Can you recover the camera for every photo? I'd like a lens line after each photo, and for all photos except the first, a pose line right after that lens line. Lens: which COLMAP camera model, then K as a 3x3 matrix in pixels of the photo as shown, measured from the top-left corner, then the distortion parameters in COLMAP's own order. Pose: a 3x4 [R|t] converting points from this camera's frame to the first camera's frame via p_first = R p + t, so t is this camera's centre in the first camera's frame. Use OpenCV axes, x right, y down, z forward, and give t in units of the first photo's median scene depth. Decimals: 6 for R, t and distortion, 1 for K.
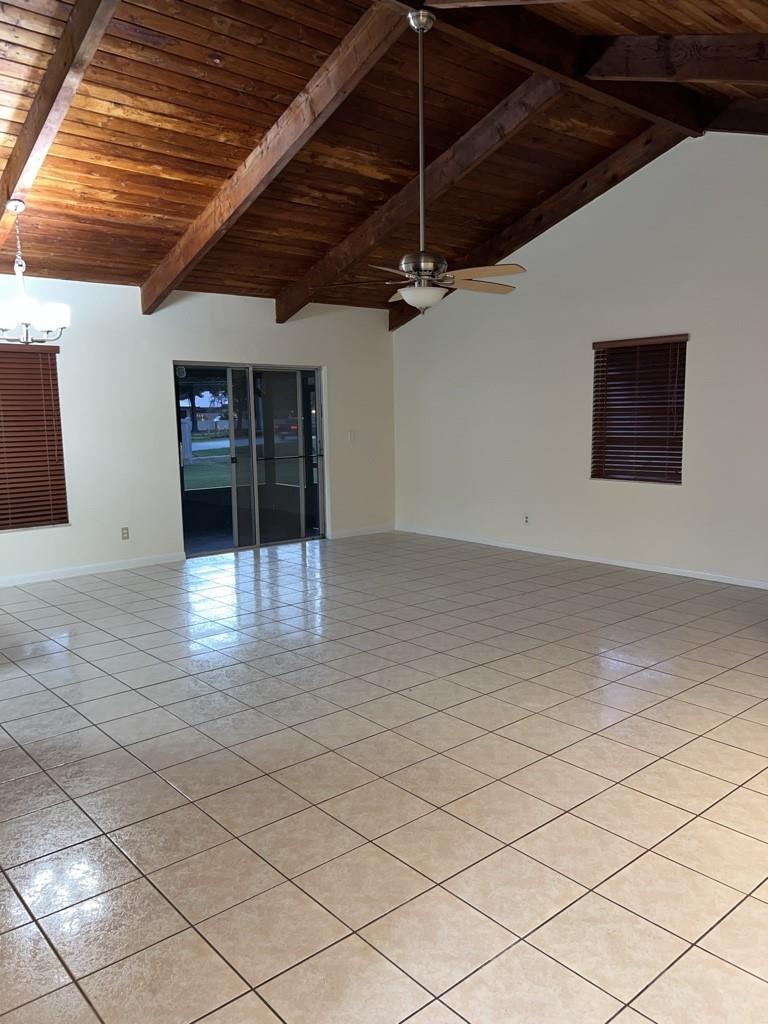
lens RADIAL K [[772.5, 0, 391.2], [0, 772.5, 513.2], [0, 0, 1]] dist [0.048336, -0.051376]
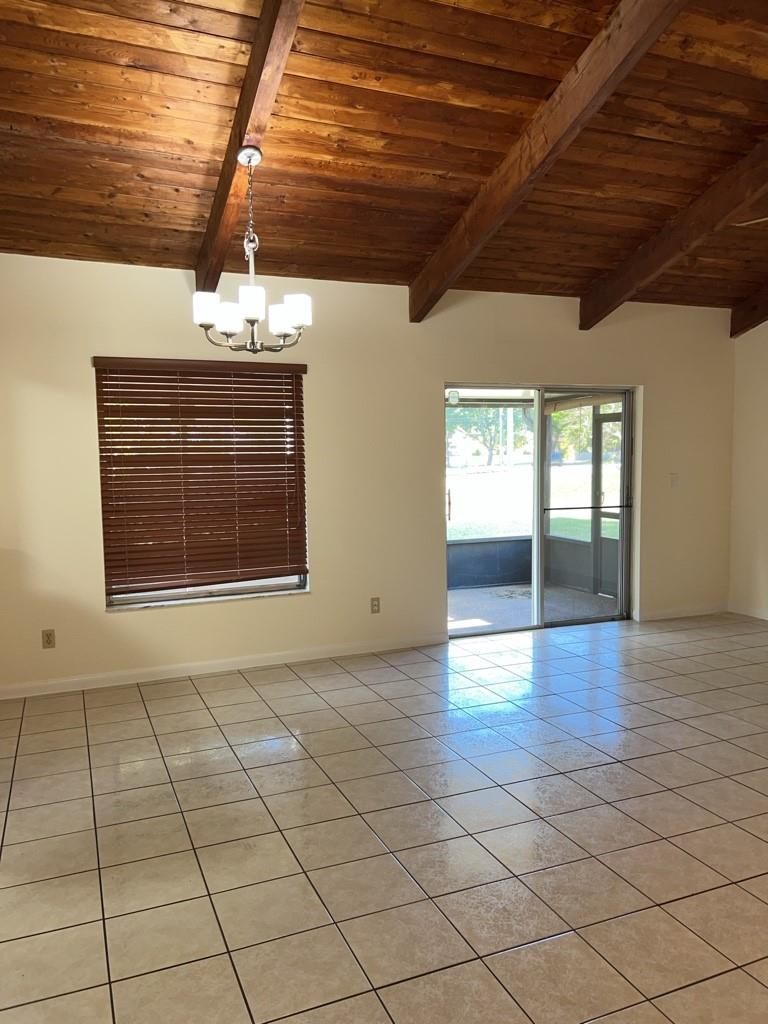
lens RADIAL K [[772.5, 0, 384.8], [0, 772.5, 511.4], [0, 0, 1]] dist [0.048336, -0.051376]
pose [[0.947755, 0.028910, -0.317687, -0.121194], [-0.044181, 0.998183, -0.040969, -0.047291], [0.315925, 0.052864, 0.947310, 0.354716]]
